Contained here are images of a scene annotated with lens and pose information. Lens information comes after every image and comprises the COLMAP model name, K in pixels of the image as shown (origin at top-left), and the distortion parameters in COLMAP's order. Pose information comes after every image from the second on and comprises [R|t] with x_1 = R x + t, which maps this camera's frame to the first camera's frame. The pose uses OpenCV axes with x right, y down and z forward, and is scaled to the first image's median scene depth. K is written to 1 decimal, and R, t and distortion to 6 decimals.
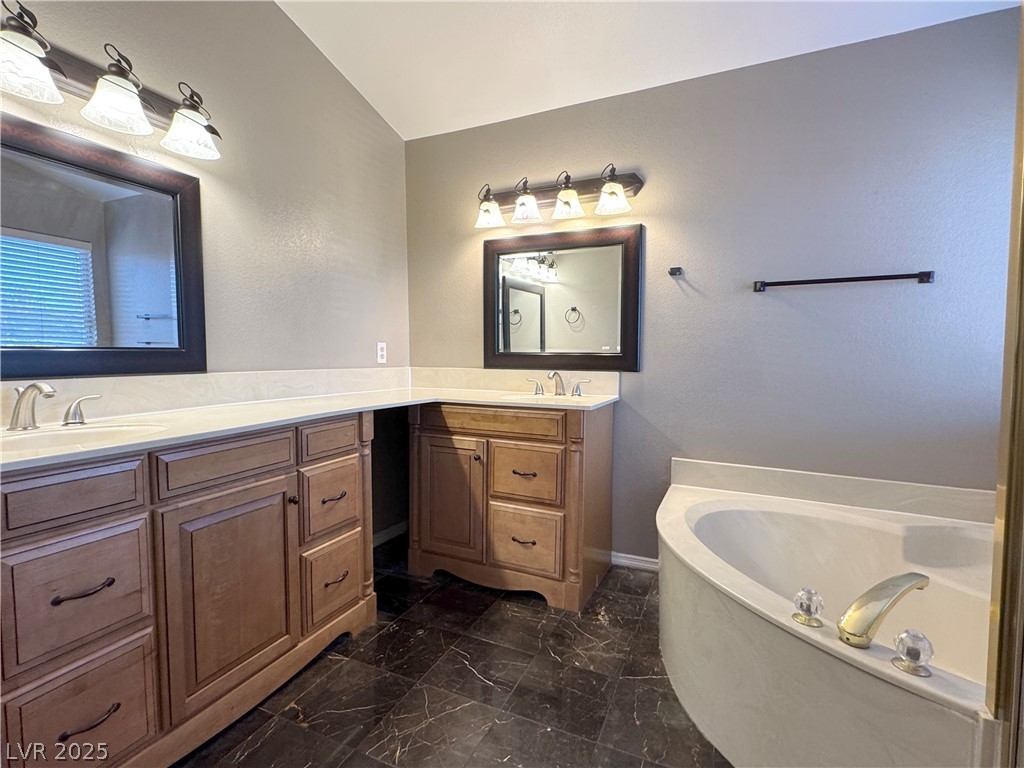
lens RADIAL K [[486.3, 0, 515.4], [0, 486.3, 379.4], [0, 0, 1]] dist [-0.010442, 0.001019]
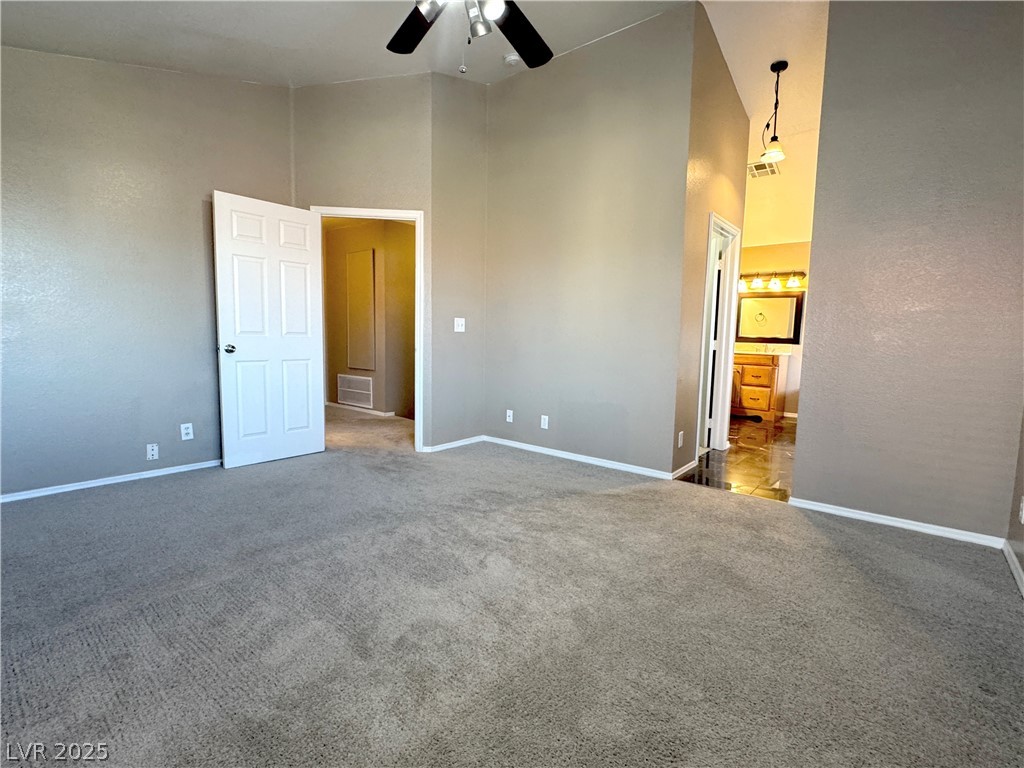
lens RADIAL K [[486.3, 0, 517.3], [0, 486.3, 389.7], [0, 0, 1]] dist [-0.010442, 0.001019]
pose [[0.968980, 0.047102, -0.242608, -0.692278], [-0.032574, 0.997447, 0.063550, 0.132947], [0.244982, -0.053676, 0.968041, -2.309865]]
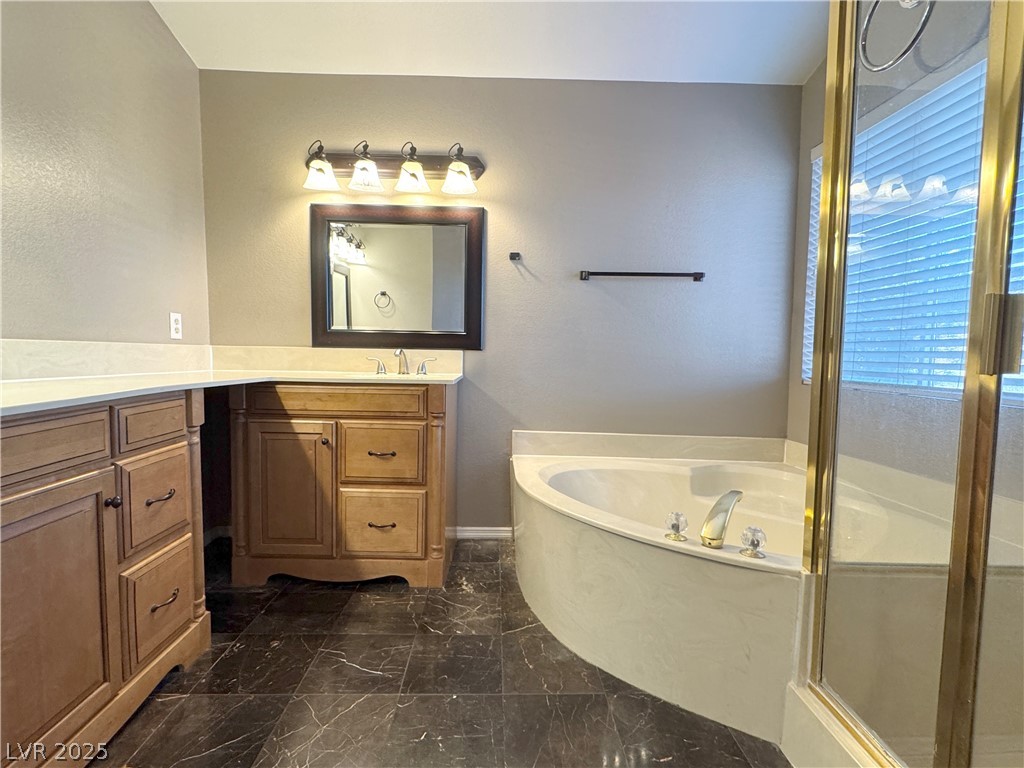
lens RADIAL K [[486.3, 0, 508.6], [0, 486.3, 383.2], [0, 0, 1]] dist [-0.010442, 0.001019]
pose [[0.898046, -0.017638, 0.439547, -0.174154], [0.011745, 0.999801, 0.016123, 0.044016], [-0.439744, -0.009316, 0.898075, 0.043679]]
